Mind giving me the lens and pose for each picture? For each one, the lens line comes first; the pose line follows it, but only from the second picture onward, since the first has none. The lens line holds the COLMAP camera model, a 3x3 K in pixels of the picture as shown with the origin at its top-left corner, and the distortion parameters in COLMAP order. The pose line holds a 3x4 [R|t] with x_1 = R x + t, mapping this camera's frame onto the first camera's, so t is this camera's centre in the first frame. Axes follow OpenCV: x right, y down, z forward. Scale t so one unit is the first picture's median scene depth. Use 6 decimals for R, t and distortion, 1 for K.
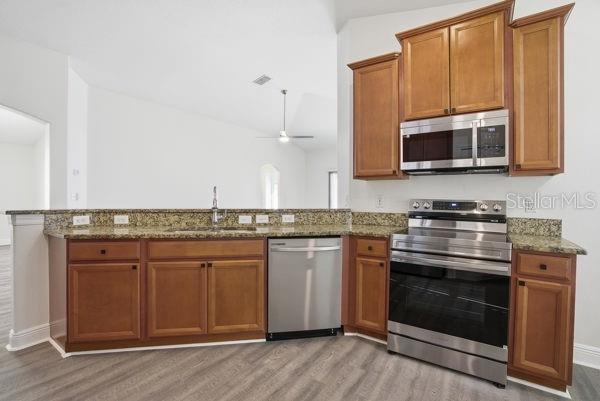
lens RADIAL K [[272.3, 0, 295.0], [0, 272.3, 200.1], [0, 0, 1]] dist [-0.034256, 0.000114]
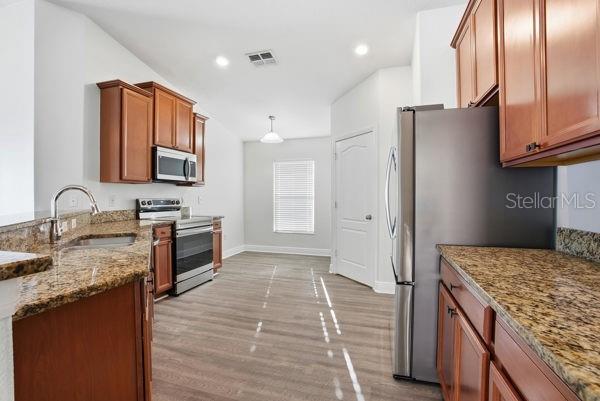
lens RADIAL K [[272.3, 0, 295.0], [0, 272.3, 200.1], [0, 0, 1]] dist [-0.034256, 0.000114]
pose [[-0.288839, -0.006315, 0.957357, -1.452605], [0.006708, 0.999940, 0.008620, -0.003902], [-0.957354, 0.008911, -0.288779, 0.843855]]
